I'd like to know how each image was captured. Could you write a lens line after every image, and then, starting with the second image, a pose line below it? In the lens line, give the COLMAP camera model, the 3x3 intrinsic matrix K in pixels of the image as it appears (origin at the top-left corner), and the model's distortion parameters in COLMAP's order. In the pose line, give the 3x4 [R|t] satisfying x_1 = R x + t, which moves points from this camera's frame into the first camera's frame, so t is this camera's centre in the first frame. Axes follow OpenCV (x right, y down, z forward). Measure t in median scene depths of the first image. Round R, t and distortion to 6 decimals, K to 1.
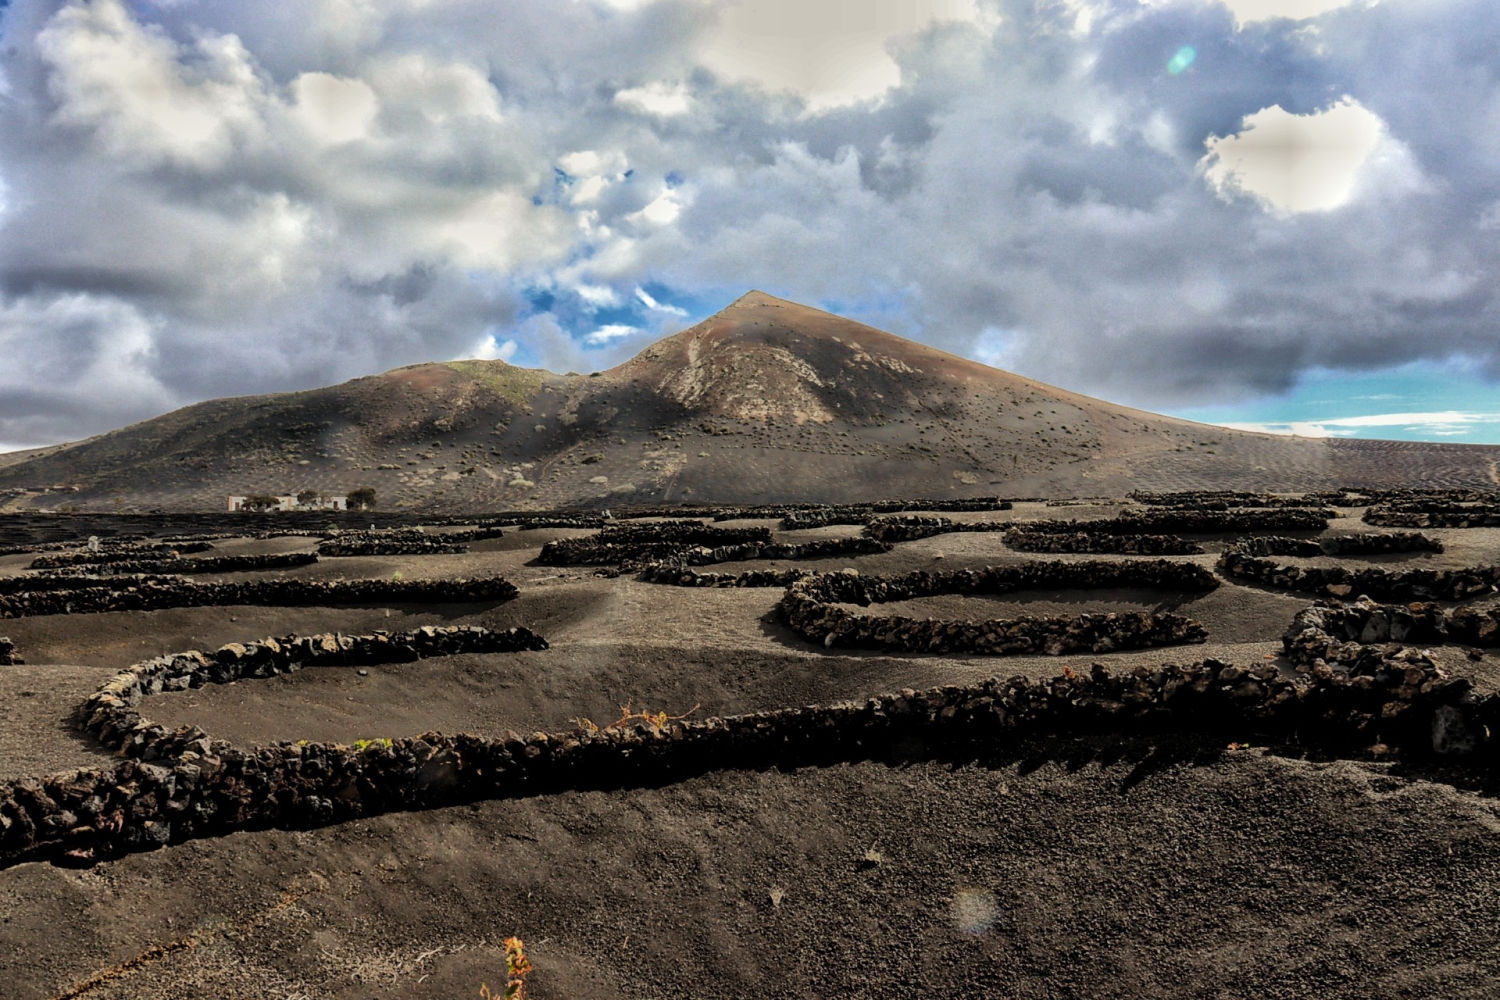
lens RADIAL K [[2467.7, 0, 749.9], [0, 2467.7, 500.6], [0, 0, 1]] dist [0.012167, 0.000000]
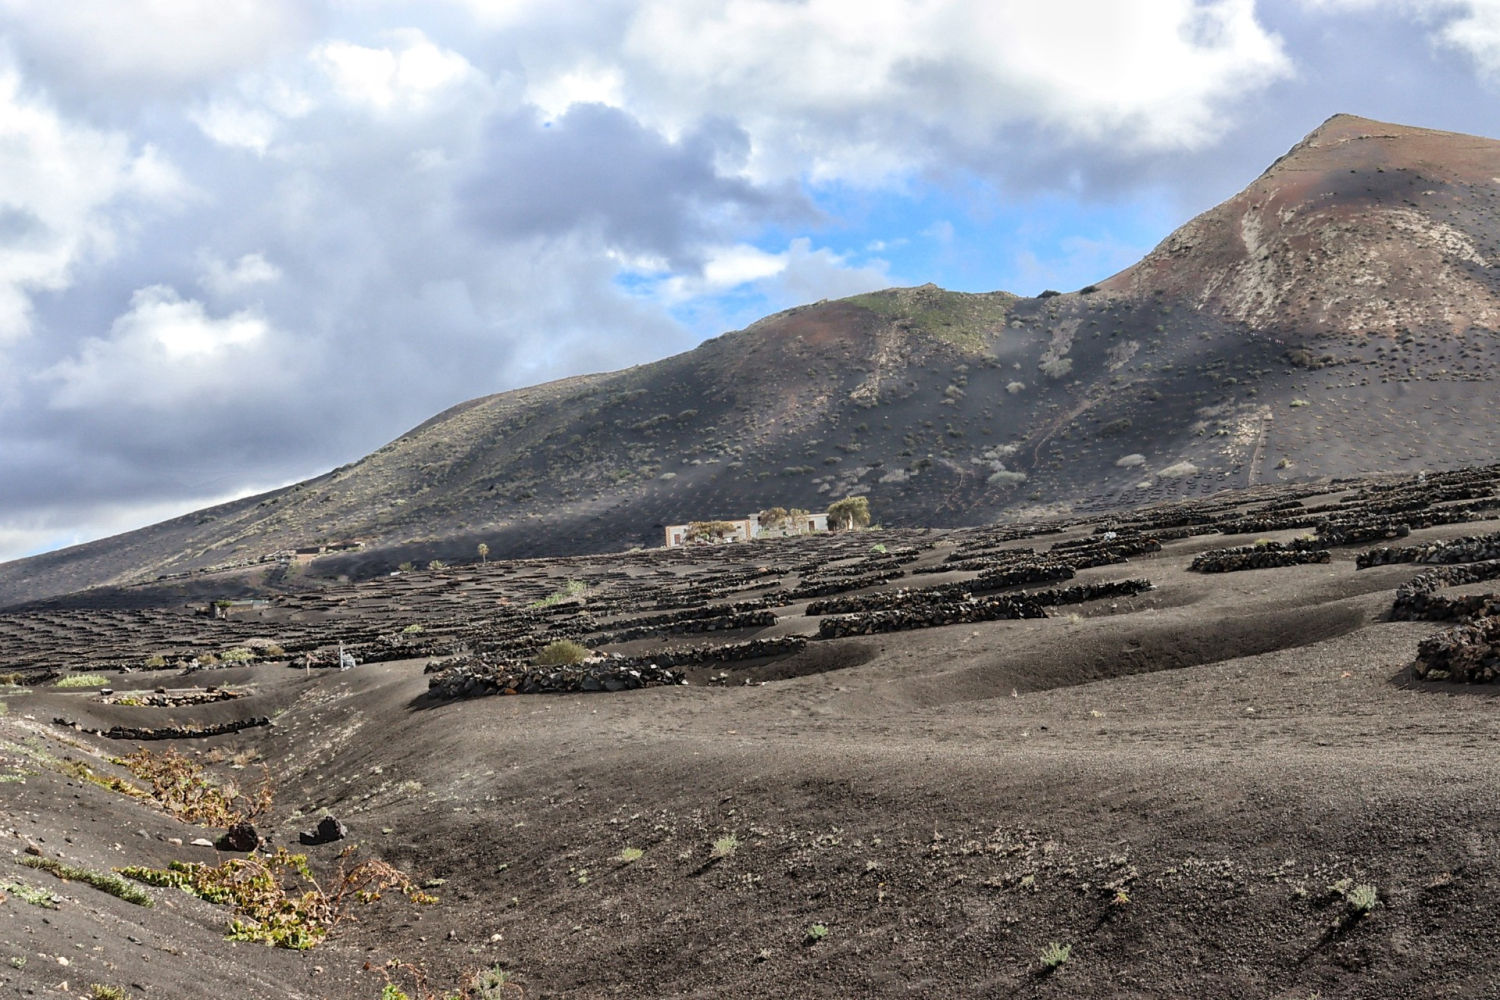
lens RADIAL K [[2467.7, 0, 749.9], [0, 2467.7, 497.9], [0, 0, 1]] dist [0.012167, 0.000000]
pose [[0.934591, -0.085356, -0.345333, 0.063646], [0.088361, 0.996063, -0.007061, -0.003194], [0.344576, -0.023915, 0.938454, 0.394392]]
